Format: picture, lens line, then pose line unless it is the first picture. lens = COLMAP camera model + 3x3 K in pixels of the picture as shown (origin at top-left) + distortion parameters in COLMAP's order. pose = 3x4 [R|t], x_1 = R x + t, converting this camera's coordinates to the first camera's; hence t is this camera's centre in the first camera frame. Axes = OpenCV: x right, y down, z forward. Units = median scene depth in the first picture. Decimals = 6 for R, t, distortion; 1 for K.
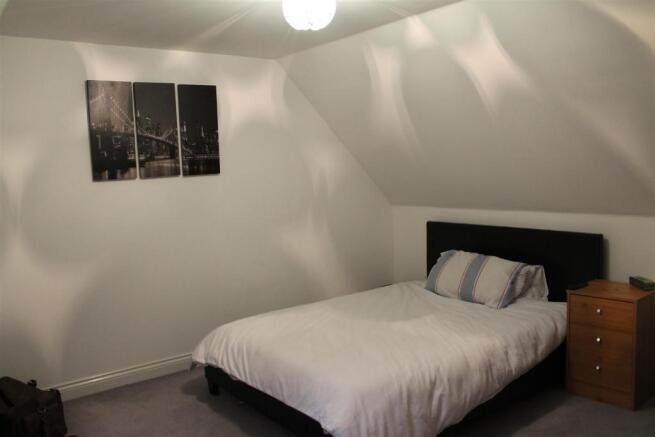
lens RADIAL K [[541.6, 0, 327.5], [0, 541.6, 218.5], [0, 0, 1]] dist [-0.171757, 0.140591]
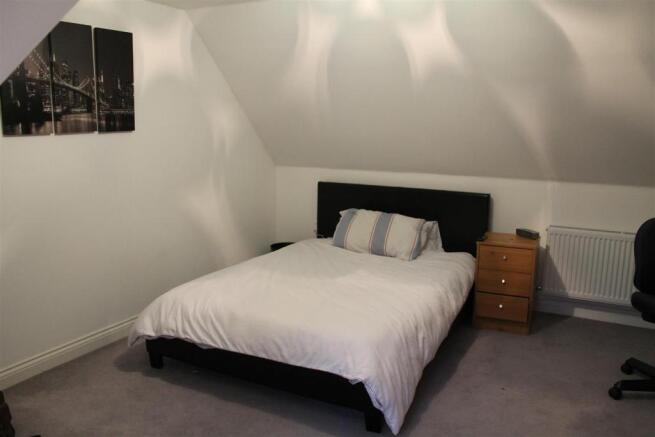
lens RADIAL K [[541.6, 0, 327.5], [0, 541.6, 218.5], [0, 0, 1]] dist [-0.171757, 0.140591]
pose [[0.912425, -0.026962, 0.408354, -0.298326], [-0.005872, 0.996862, 0.078941, -0.007921], [-0.409201, -0.074425, 0.909404, 0.037768]]
